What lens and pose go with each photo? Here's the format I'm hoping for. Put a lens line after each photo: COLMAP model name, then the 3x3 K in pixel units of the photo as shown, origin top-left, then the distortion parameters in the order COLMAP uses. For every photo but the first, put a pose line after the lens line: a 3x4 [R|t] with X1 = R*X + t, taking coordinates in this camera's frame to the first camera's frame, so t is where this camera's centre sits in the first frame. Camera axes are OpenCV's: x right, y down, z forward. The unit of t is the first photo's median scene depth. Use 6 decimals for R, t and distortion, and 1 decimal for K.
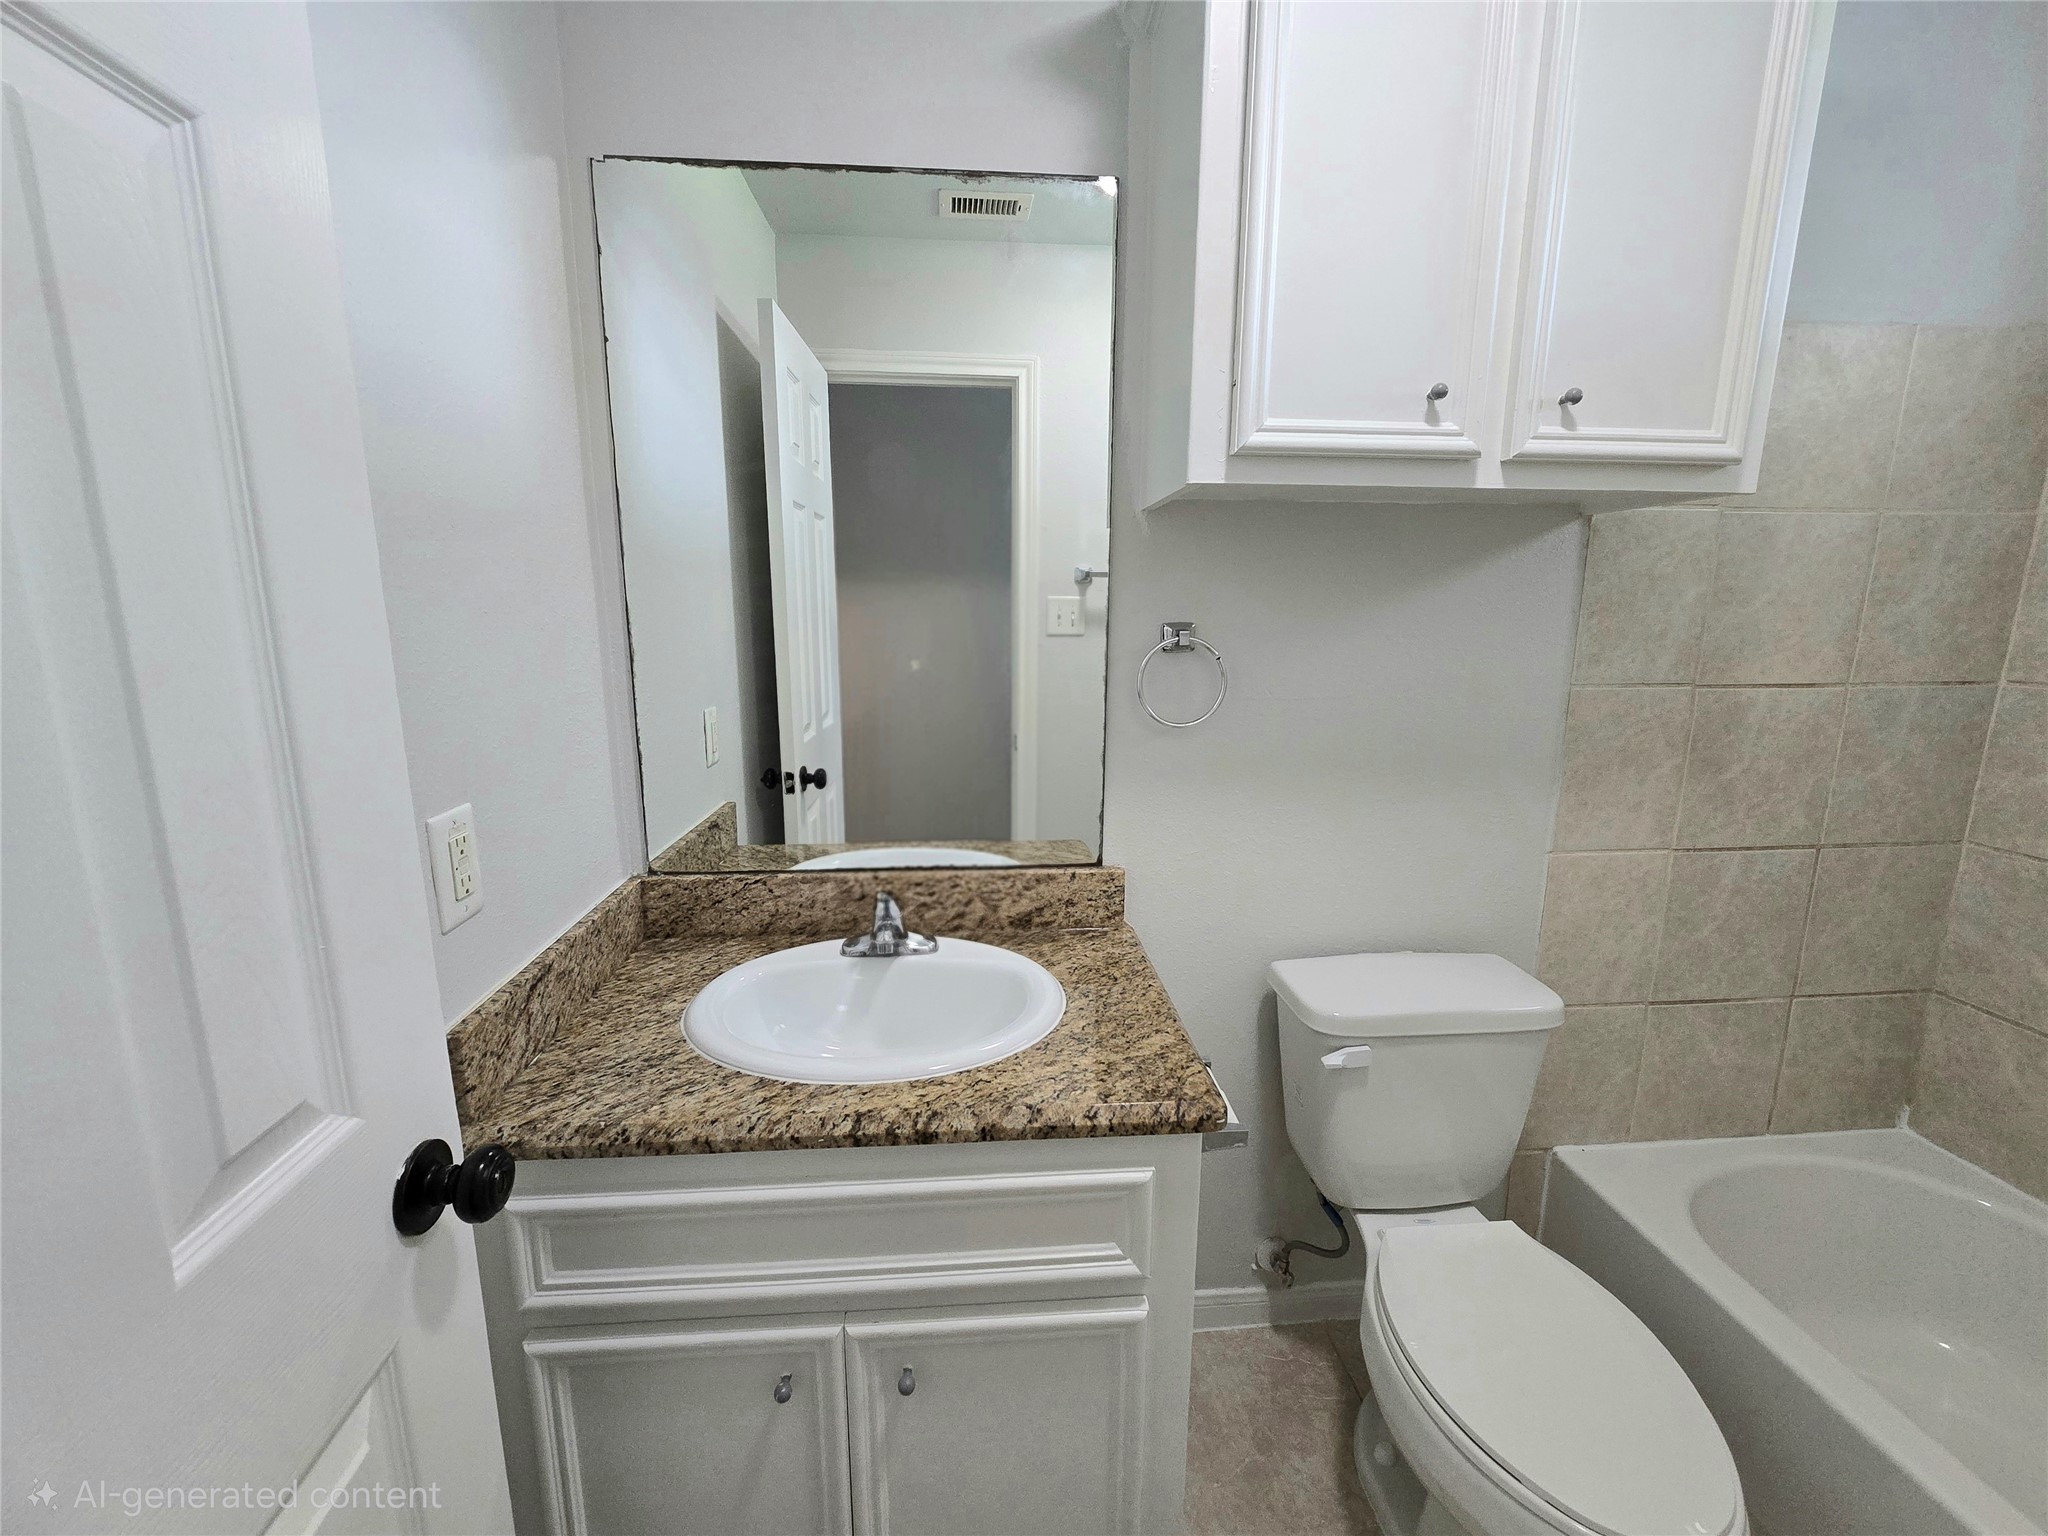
lens RADIAL K [[839.2, 0, 1013.0], [0, 839.2, 762.0], [0, 0, 1]] dist [-0.005996, 0.001559]
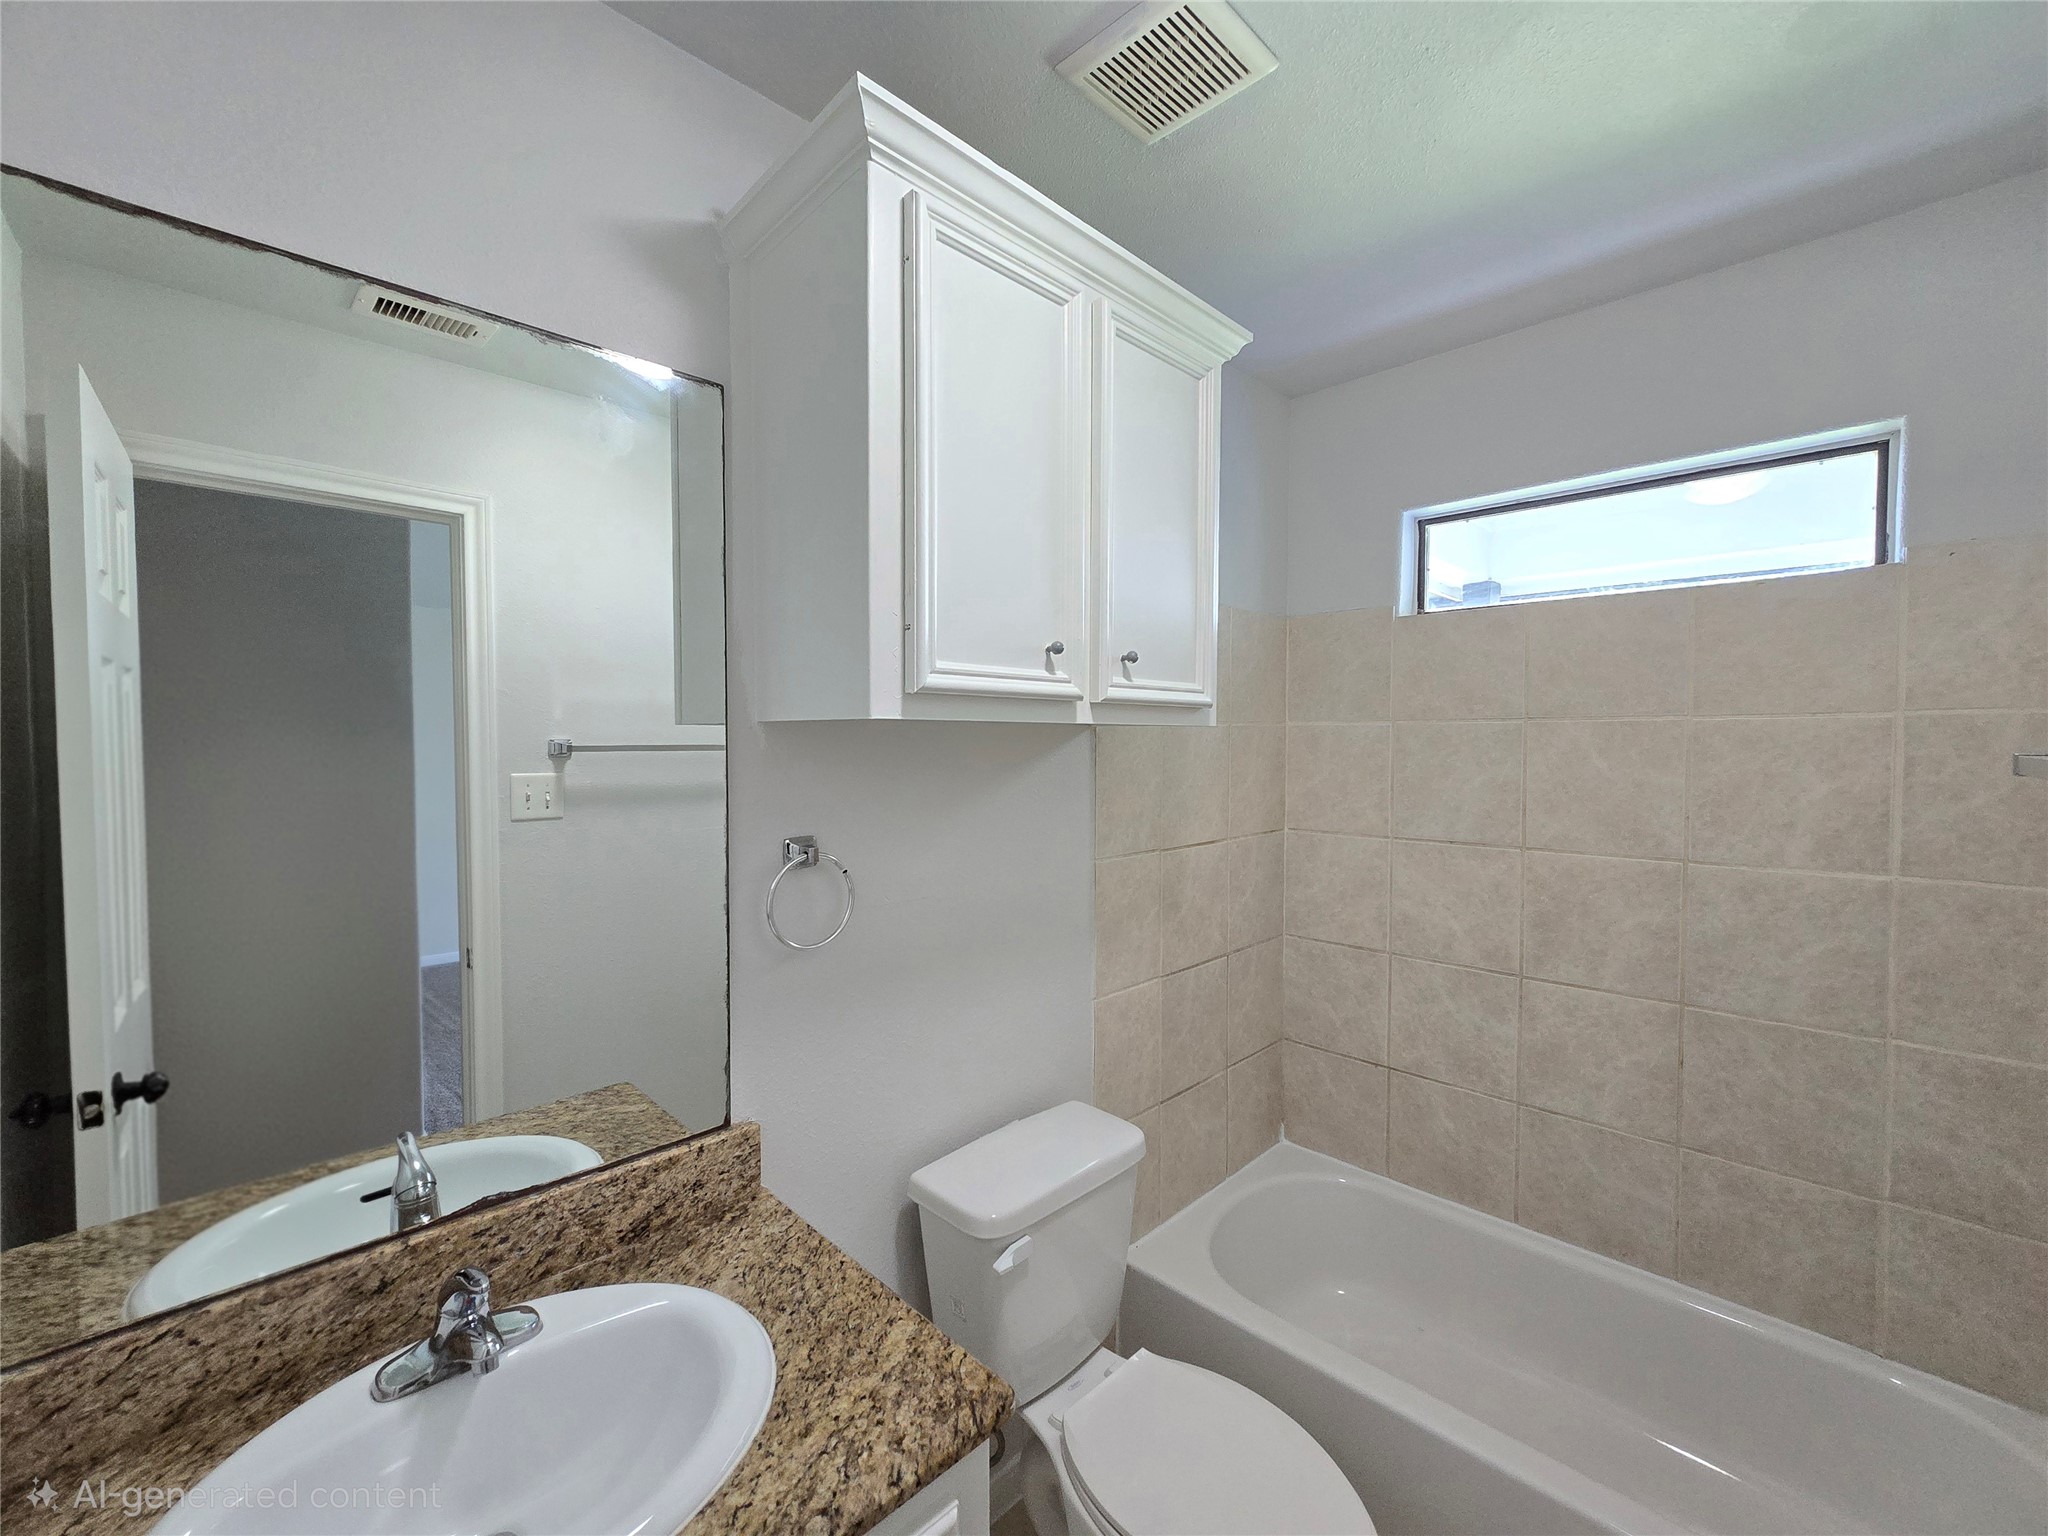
lens RADIAL K [[839.2, 0, 1035.1], [0, 839.2, 764.2], [0, 0, 1]] dist [-0.005996, 0.001559]
pose [[0.758363, -0.021782, 0.651469, -0.206780], [0.121635, 0.986615, -0.108605, -0.109407], [-0.640383, 0.161603, 0.750862, 0.108178]]
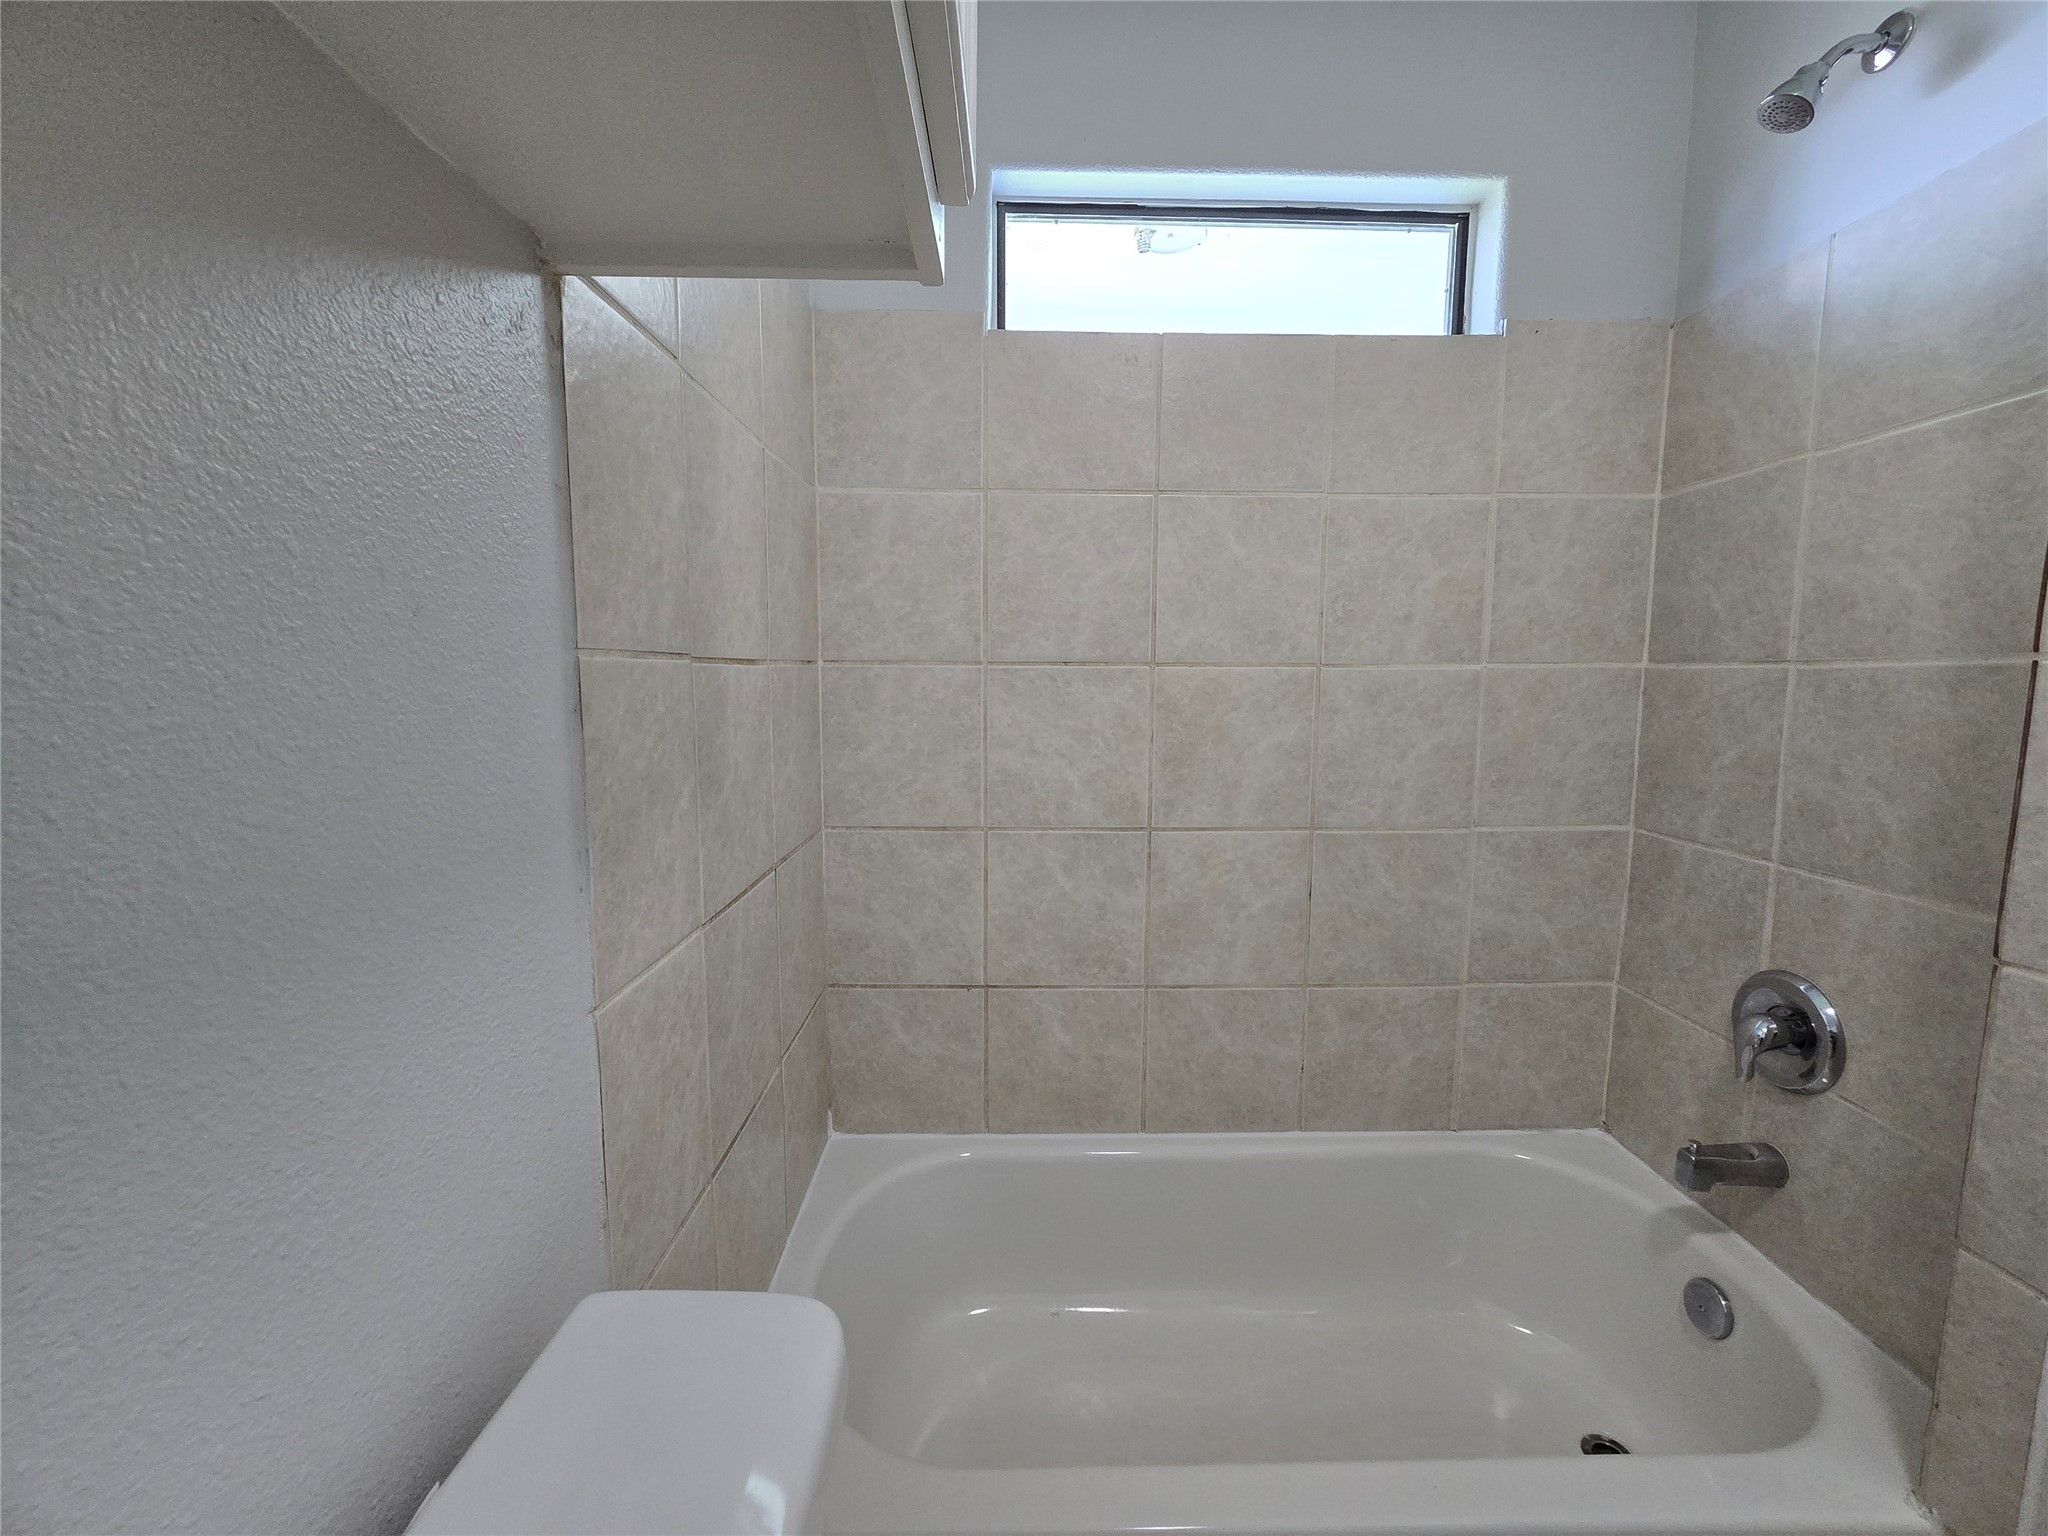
lens RADIAL K [[839.2, 0, 1032.6], [0, 839.2, 765.2], [0, 0, 1]] dist [-0.005996, 0.001559]
pose [[0.066632, -0.112660, 0.991397, 0.219651], [0.178907, 0.978851, 0.099210, -0.031592], [-0.981607, 0.170758, 0.085378, 0.737558]]
